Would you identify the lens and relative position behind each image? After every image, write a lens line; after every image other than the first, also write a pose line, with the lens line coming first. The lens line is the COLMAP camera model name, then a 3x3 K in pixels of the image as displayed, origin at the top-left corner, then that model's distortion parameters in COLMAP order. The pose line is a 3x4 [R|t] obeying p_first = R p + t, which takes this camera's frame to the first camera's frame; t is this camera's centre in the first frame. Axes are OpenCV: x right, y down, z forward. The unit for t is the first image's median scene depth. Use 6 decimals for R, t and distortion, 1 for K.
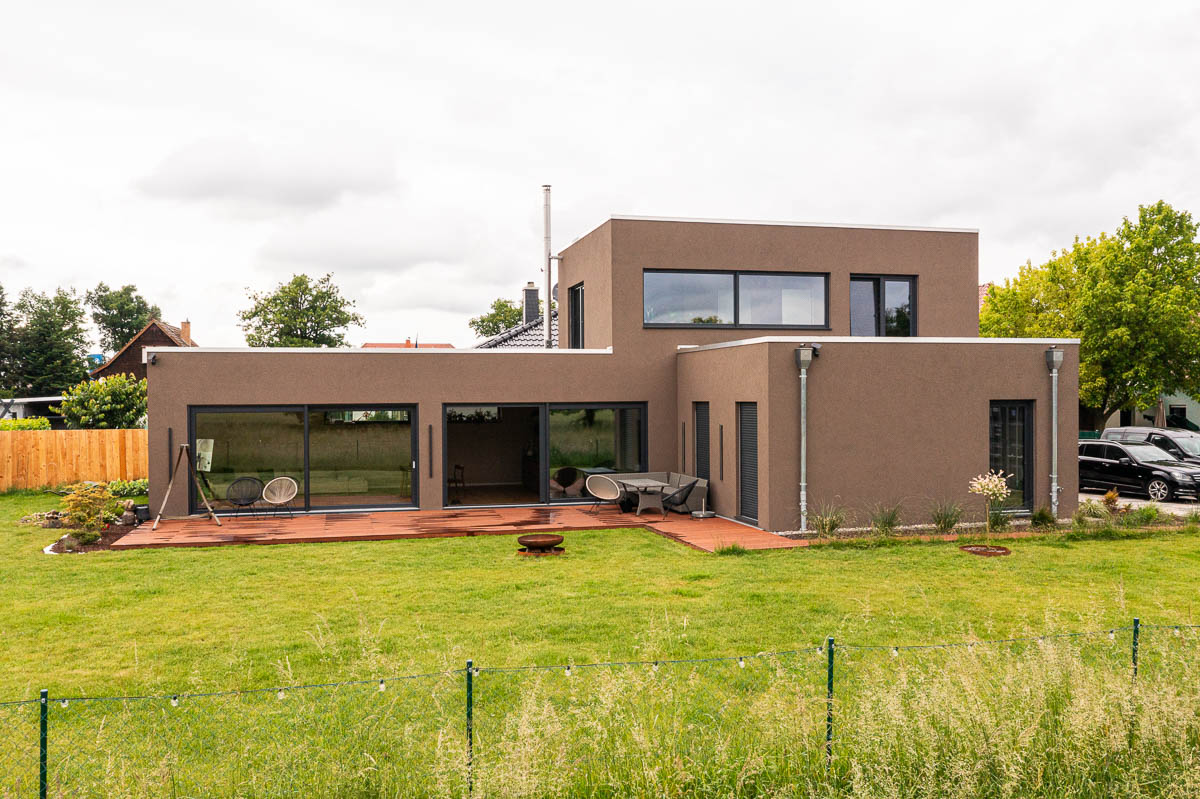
lens RADIAL K [[960.7, 0, 600.0], [0, 960.7, 399.5], [0, 0, 1]] dist [-0.000692, 0.003764]
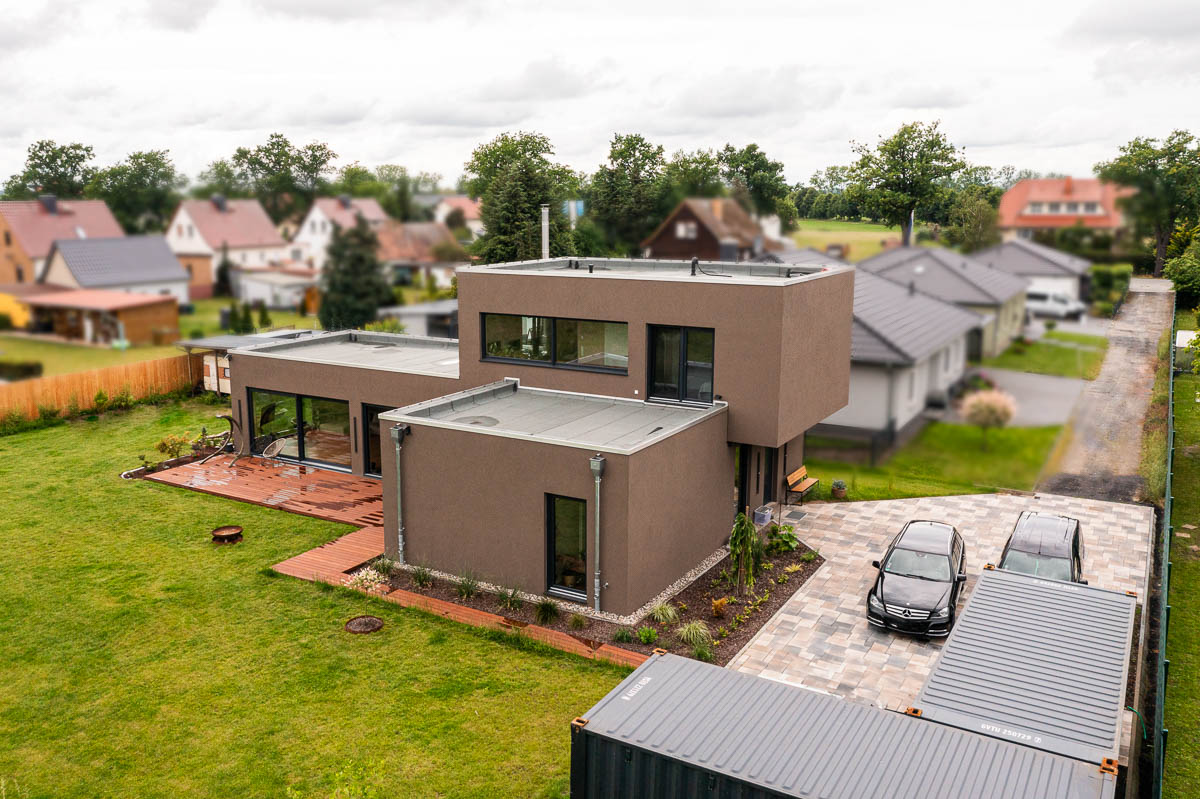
lens RADIAL K [[960.7, 0, 600.0], [0, 960.7, 399.5], [0, 0, 1]] dist [-0.000692, 0.003764]
pose [[0.713786, 0.147952, -0.684558, 1.025592], [-0.007500, 0.978991, 0.203767, -0.283150], [0.700323, -0.140312, 0.699900, 0.250587]]
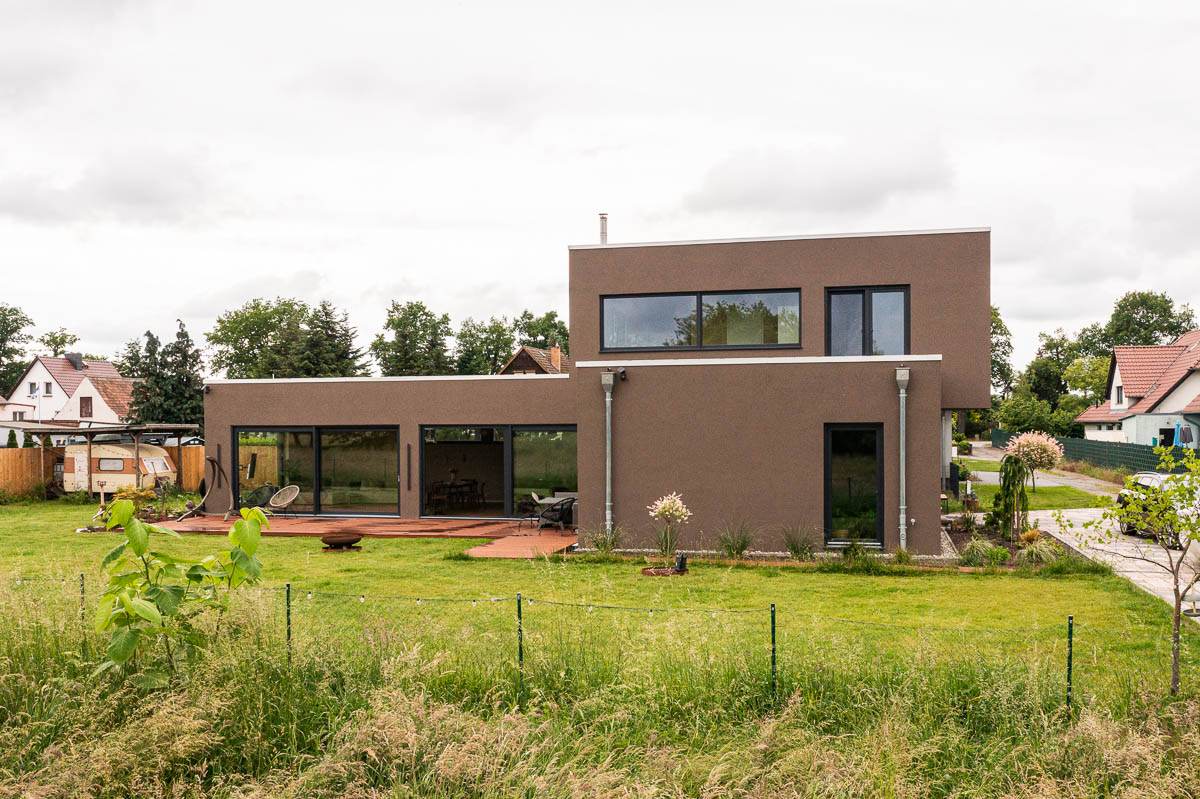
lens RADIAL K [[1088.2, 0, 623.9], [0, 1088.2, 404.2], [0, 0, 1]] dist [-0.012191, 0.021408]
pose [[0.888152, -0.005709, -0.459514, 0.622116], [-0.001856, 0.999870, -0.016009, -0.000295], [0.459546, 0.015072, 0.888026, -0.028644]]
